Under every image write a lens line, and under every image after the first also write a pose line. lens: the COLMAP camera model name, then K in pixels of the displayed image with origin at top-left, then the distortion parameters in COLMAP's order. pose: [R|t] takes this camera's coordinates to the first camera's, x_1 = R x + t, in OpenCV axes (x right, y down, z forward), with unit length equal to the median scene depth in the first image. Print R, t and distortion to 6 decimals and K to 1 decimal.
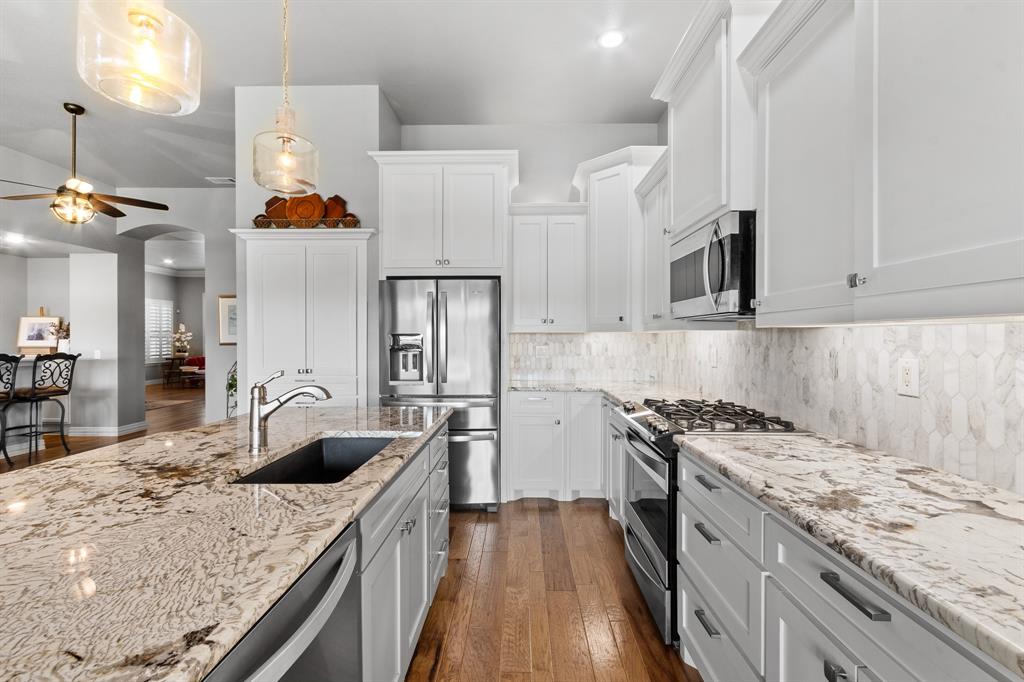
lens RADIAL K [[452.1, 0, 512.1], [0, 452.1, 336.6], [0, 0, 1]] dist [0.003476, 0.000678]
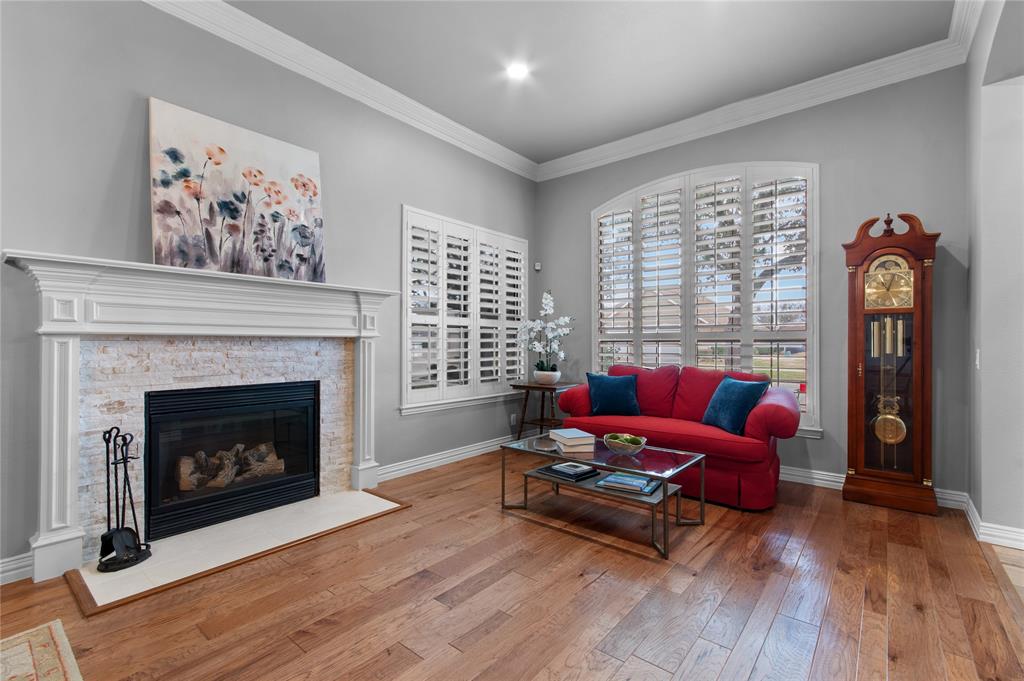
lens RADIAL K [[452.1, 0, 512.6], [0, 452.1, 342.5], [0, 0, 1]] dist [0.003476, 0.000678]
pose [[0.787639, -0.003711, -0.616125, -0.525446], [-0.001808, 0.999964, -0.008335, 0.015354], [0.616134, 0.007679, 0.787604, 0.694487]]
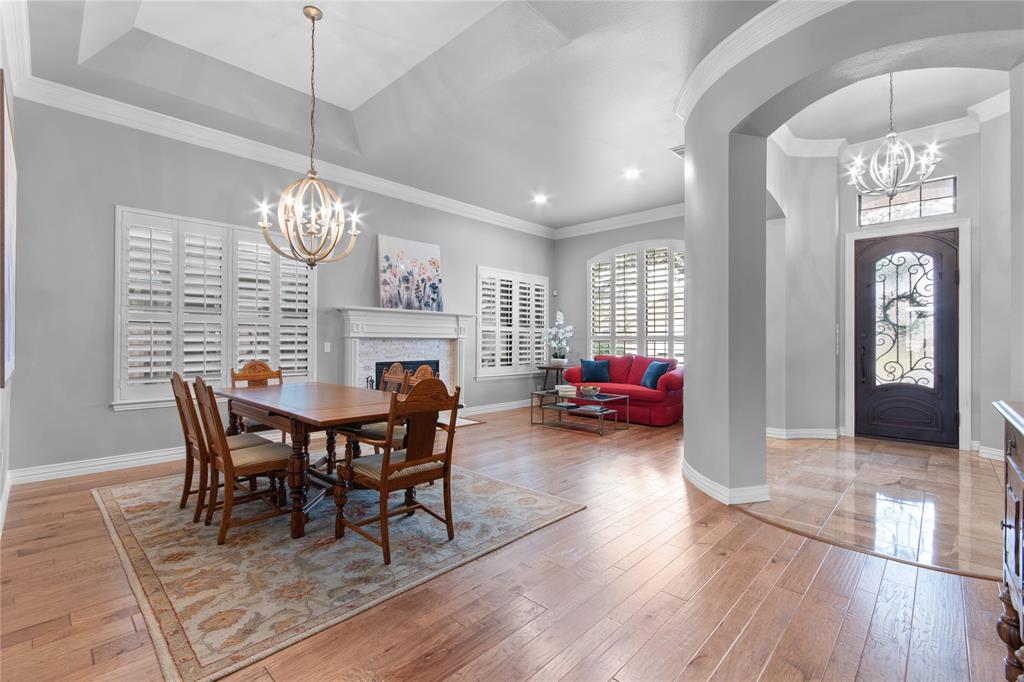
lens RADIAL K [[452.1, 0, 512.8], [0, 452.1, 340.3], [0, 0, 1]] dist [0.003476, 0.000678]
pose [[0.741537, -0.001123, -0.670911, -0.368419], [-0.006199, 0.999944, -0.008525, 0.016384], [0.670884, 0.010480, 0.741488, 0.508379]]
